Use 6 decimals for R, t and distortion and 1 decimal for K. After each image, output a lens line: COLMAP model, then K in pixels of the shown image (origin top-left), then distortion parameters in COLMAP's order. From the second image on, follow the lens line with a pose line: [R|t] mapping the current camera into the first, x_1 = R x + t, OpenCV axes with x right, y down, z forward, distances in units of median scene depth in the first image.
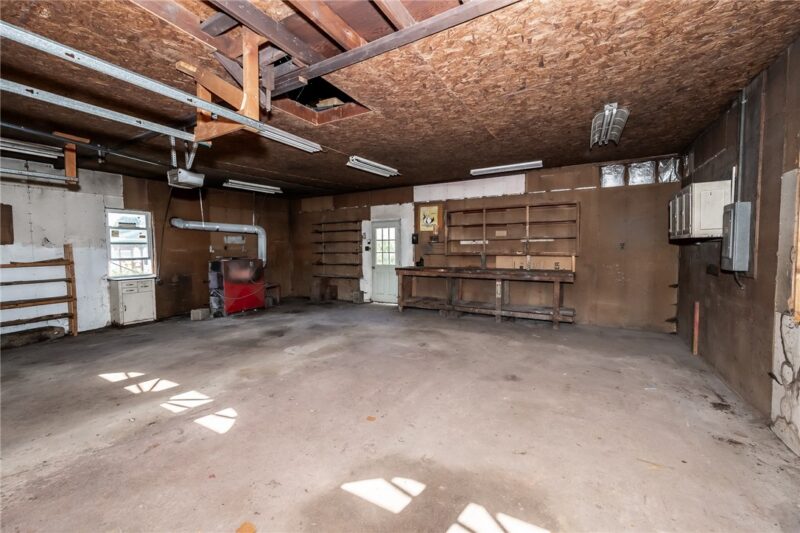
lens RADIAL K [[320.6, 0, 399.7], [0, 320.6, 264.0], [0, 0, 1]] dist [0.000714, 0.000005]
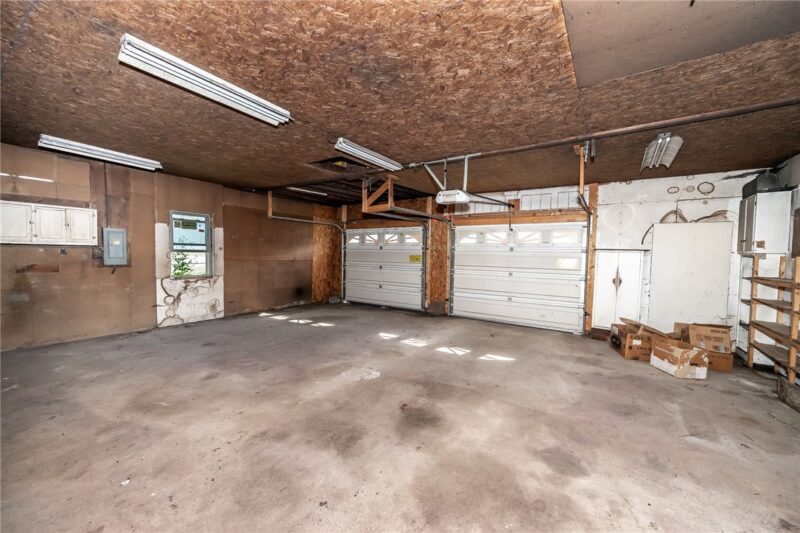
lens RADIAL K [[320.6, 0, 399.9], [0, 320.6, 267.1], [0, 0, 1]] dist [0.000714, 0.000005]
pose [[-0.997575, -0.013247, 0.068328, -0.528894], [-0.006937, 0.995756, 0.091767, -0.112917], [-0.069254, 0.091070, -0.993434, 2.065631]]
